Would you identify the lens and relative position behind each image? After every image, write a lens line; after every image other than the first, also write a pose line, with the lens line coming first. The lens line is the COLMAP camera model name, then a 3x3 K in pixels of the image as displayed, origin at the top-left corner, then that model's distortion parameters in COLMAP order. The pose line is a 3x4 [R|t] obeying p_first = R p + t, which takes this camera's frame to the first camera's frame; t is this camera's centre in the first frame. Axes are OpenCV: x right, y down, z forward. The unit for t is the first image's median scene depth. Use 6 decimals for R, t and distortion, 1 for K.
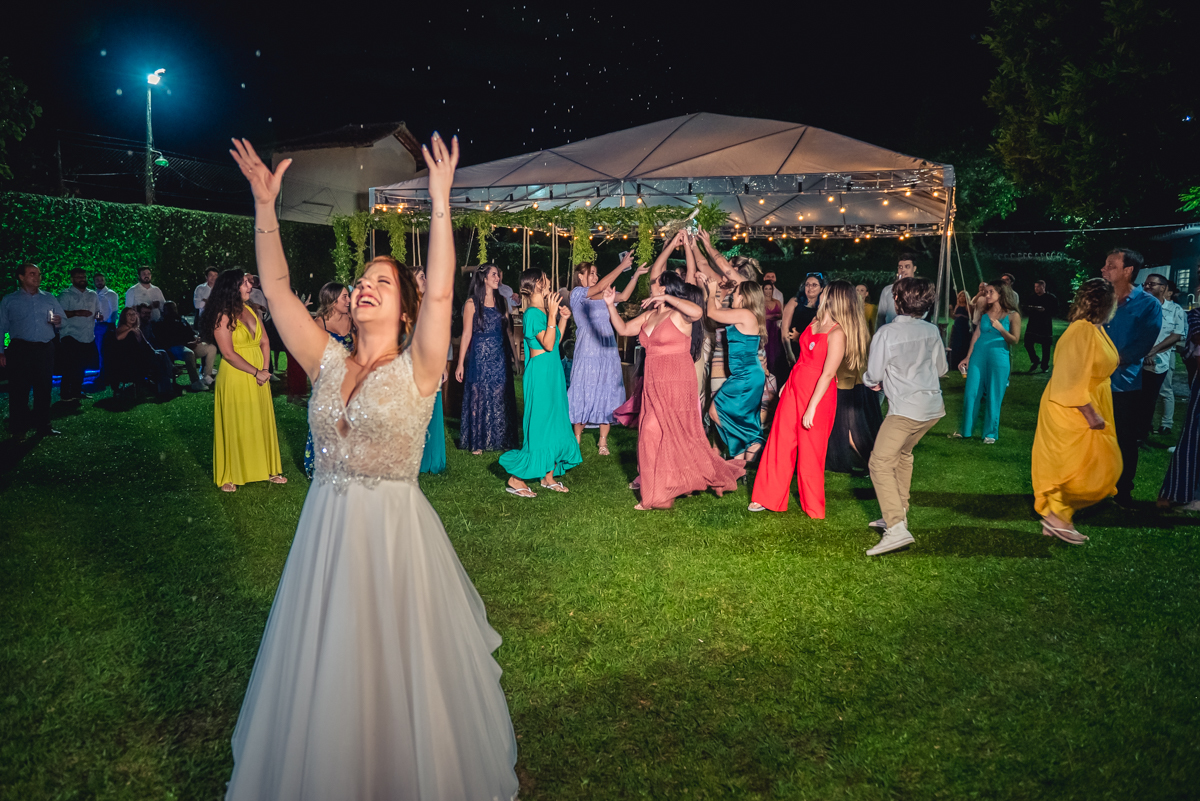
lens RADIAL K [[902.4, 0, 565.3], [0, 902.4, 381.7], [0, 0, 1]] dist [-0.009713, -0.004847]
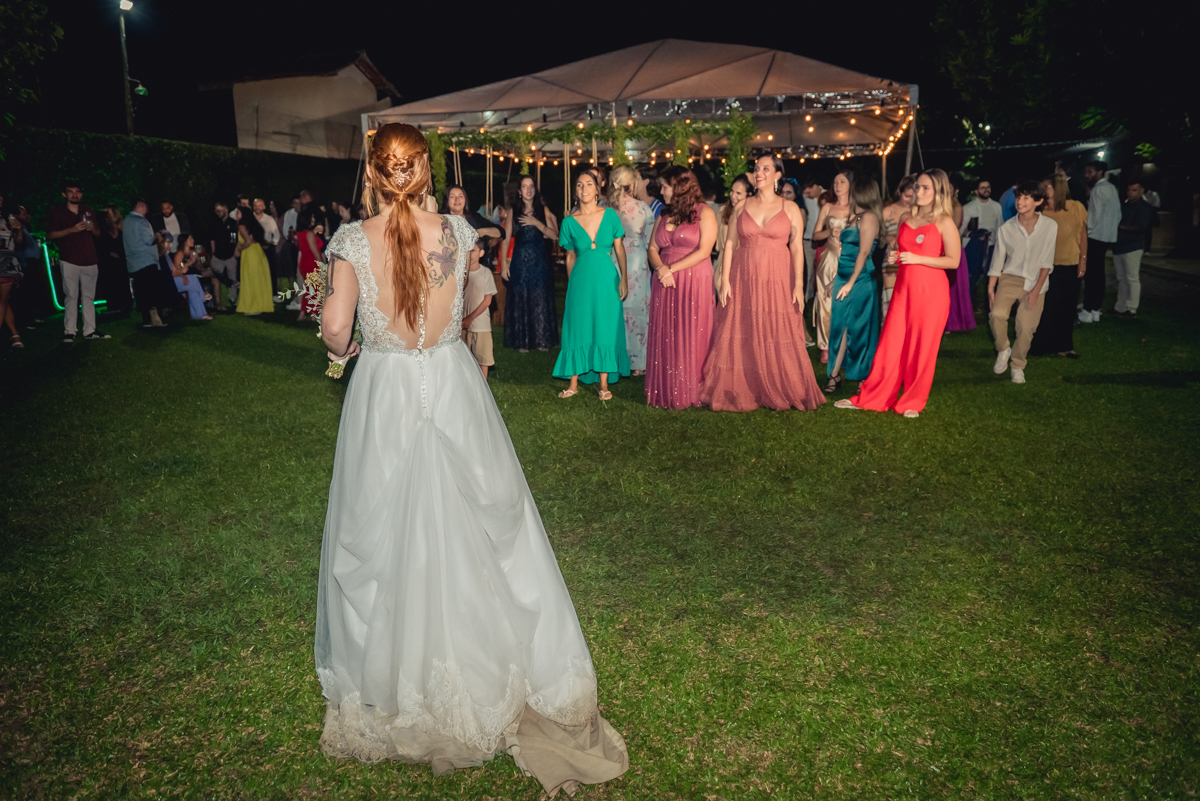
lens RADIAL K [[844.7, 0, 594.8], [0, 844.7, 393.6], [0, 0, 1]] dist [-0.012281, -0.002153]
pose [[0.992071, -0.049245, 0.115628, -0.214728], [0.037219, 0.993886, 0.103947, 0.032034], [-0.120040, -0.098820, 0.987839, -0.035830]]
